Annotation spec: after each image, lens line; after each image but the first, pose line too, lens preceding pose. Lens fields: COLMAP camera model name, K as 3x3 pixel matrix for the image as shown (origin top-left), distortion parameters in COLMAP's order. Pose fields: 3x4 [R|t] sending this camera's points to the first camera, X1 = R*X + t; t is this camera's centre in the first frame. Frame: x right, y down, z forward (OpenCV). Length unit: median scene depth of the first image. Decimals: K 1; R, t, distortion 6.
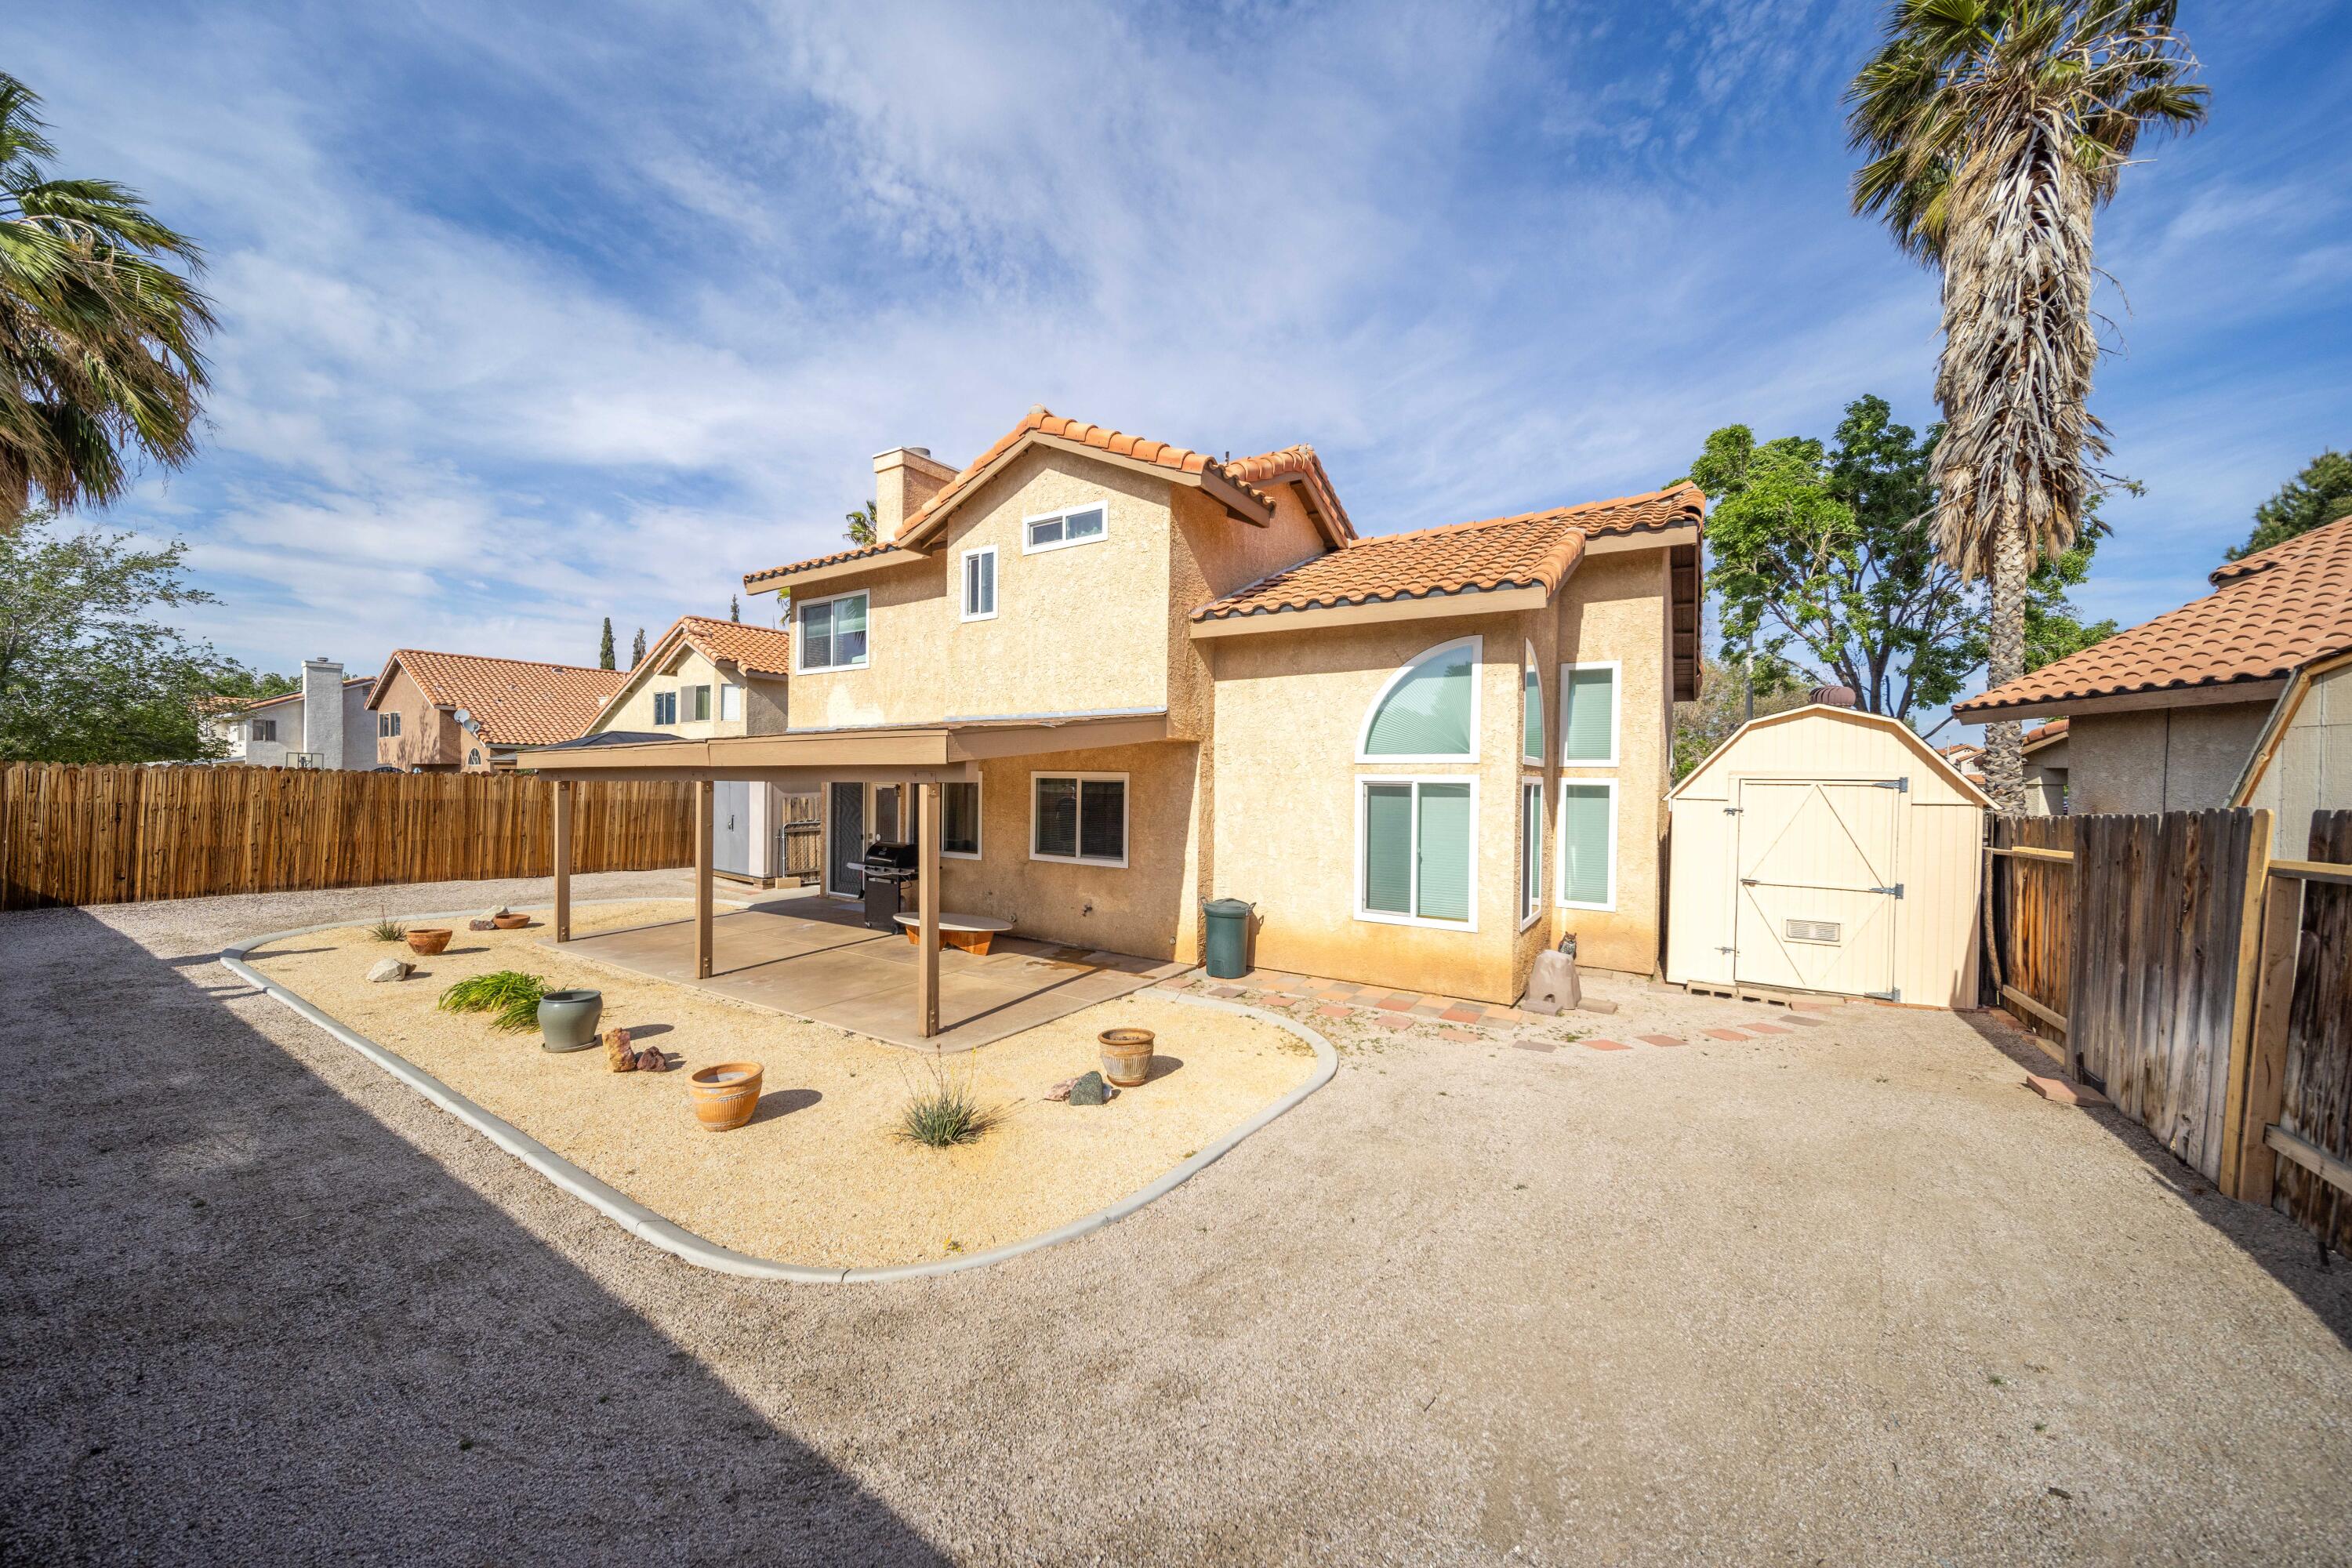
lens RADIAL K [[871.8, 0, 1176.0], [0, 871.8, 784.0], [0, 0, 1]] dist [-0.000139, -0.000161]
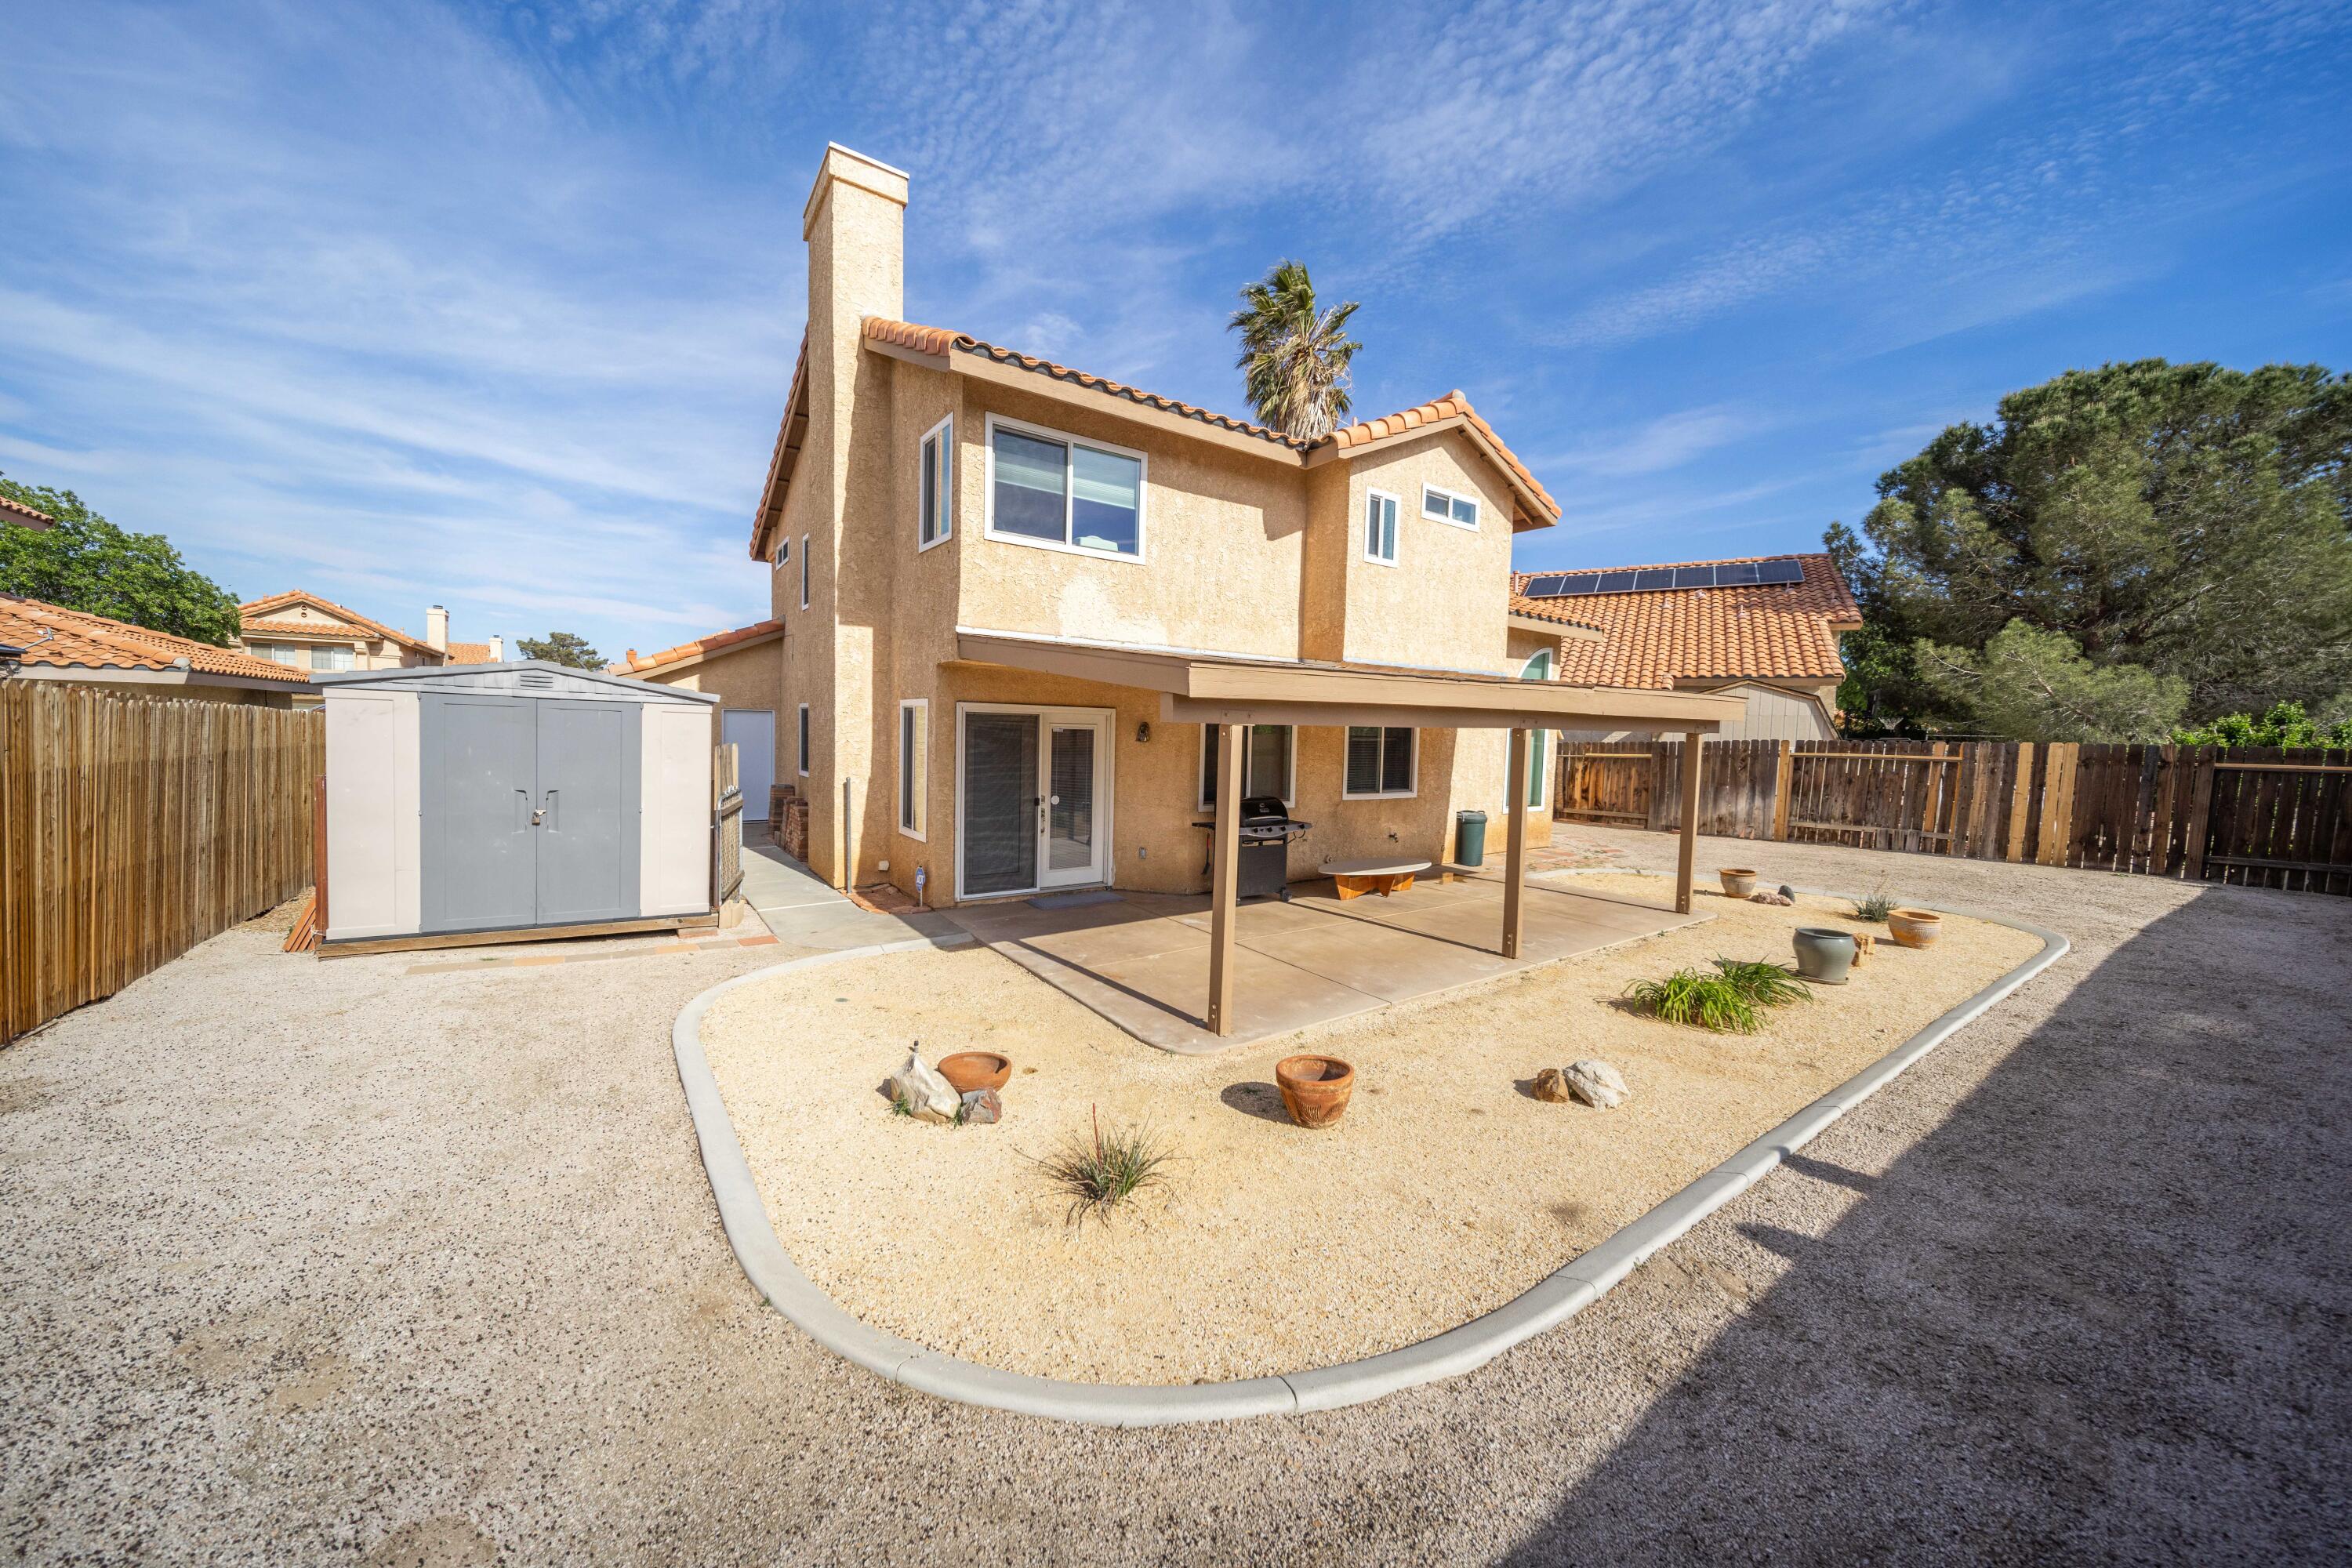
lens RADIAL K [[825.5, 0, 1174.6], [0, 825.5, 762.2], [0, 0, 1]] dist [-0.000021, -0.000363]
pose [[0.335171, -0.038090, 0.941387, -1.178331], [-0.014144, 0.998866, 0.045452, -0.000256], [-0.942051, -0.028549, 0.334252, 0.878256]]
